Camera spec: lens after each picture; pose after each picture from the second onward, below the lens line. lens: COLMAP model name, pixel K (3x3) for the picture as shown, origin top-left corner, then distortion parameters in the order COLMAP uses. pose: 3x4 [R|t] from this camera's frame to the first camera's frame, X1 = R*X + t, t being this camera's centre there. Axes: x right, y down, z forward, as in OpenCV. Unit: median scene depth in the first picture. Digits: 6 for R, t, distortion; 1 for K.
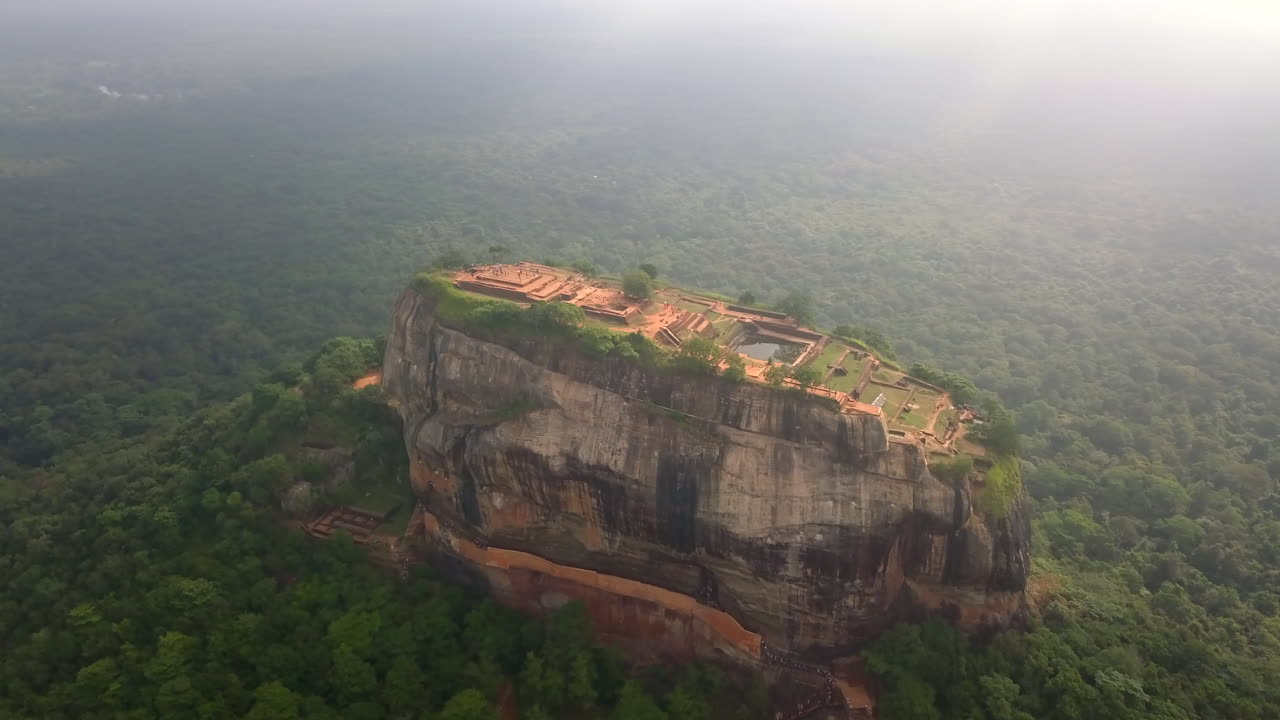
lens RADIAL K [[899.2, 0, 637.5], [0, 899.2, 357.1], [0, 0, 1]] dist [0.003808, 0.010563]
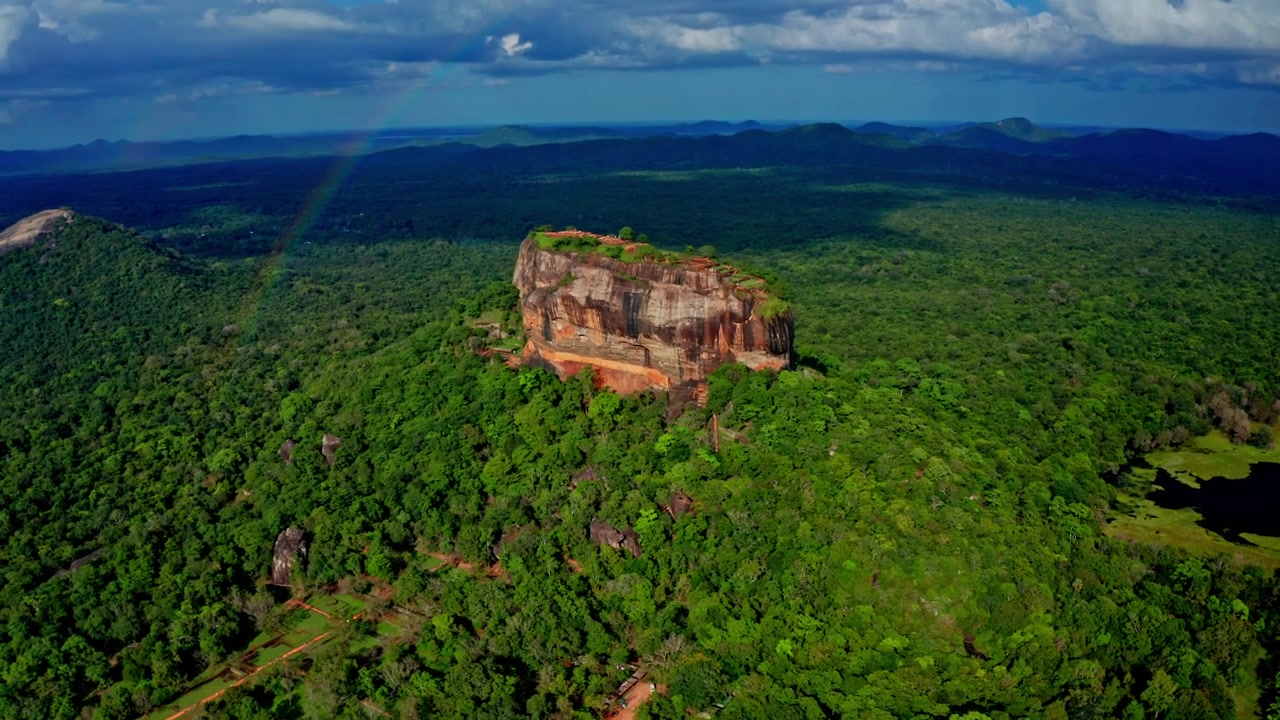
lens RADIAL K [[899.2, 0, 641.4], [0, 899.2, 361.6], [0, 0, 1]] dist [0.003808, 0.010563]
pose [[0.988928, 0.005517, -0.148292, 0.412576], [-0.032560, 0.983025, -0.180561, 0.695554], [0.144779, 0.183391, 0.972320, -1.235804]]
